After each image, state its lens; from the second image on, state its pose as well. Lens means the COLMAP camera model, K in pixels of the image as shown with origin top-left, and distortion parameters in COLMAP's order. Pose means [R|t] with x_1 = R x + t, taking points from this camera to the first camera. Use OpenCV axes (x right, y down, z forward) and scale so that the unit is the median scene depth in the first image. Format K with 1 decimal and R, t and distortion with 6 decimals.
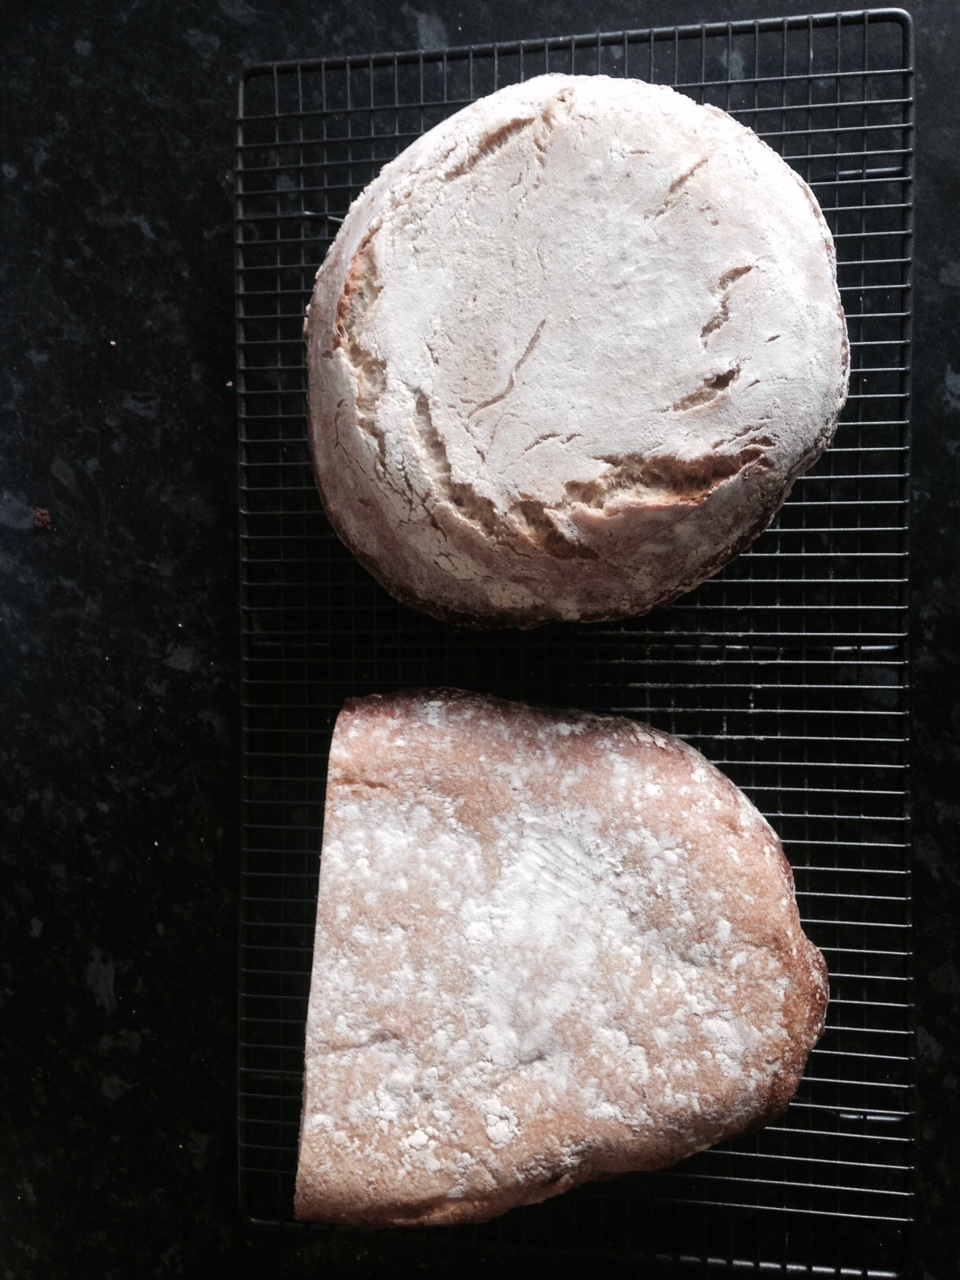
lens RADIAL K [[1231.5, 0, 480.3], [0, 1231.5, 640.8], [0, 0, 1]] dist [0.060830, 0.000000]
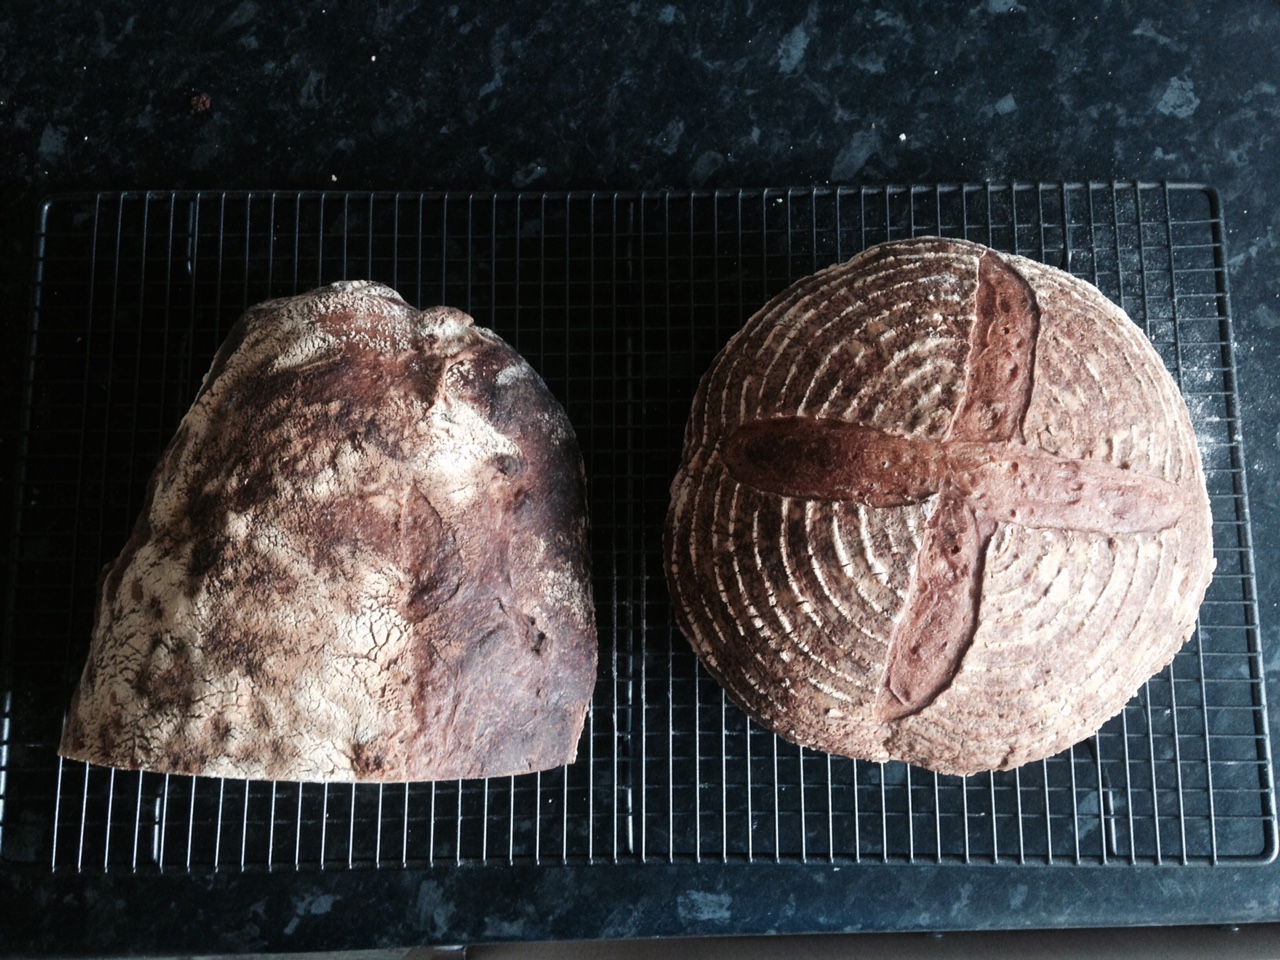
lens RADIAL K [[1231.5, 0, 634.8], [0, 1231.5, 446.0], [0, 0, 1]] dist [0.060830, 0.000000]
pose [[0.033676, 0.999412, 0.006433, 0.012565], [-0.995723, 0.032997, 0.086299, -0.522110], [0.086036, -0.009312, 0.996249, 0.032082]]
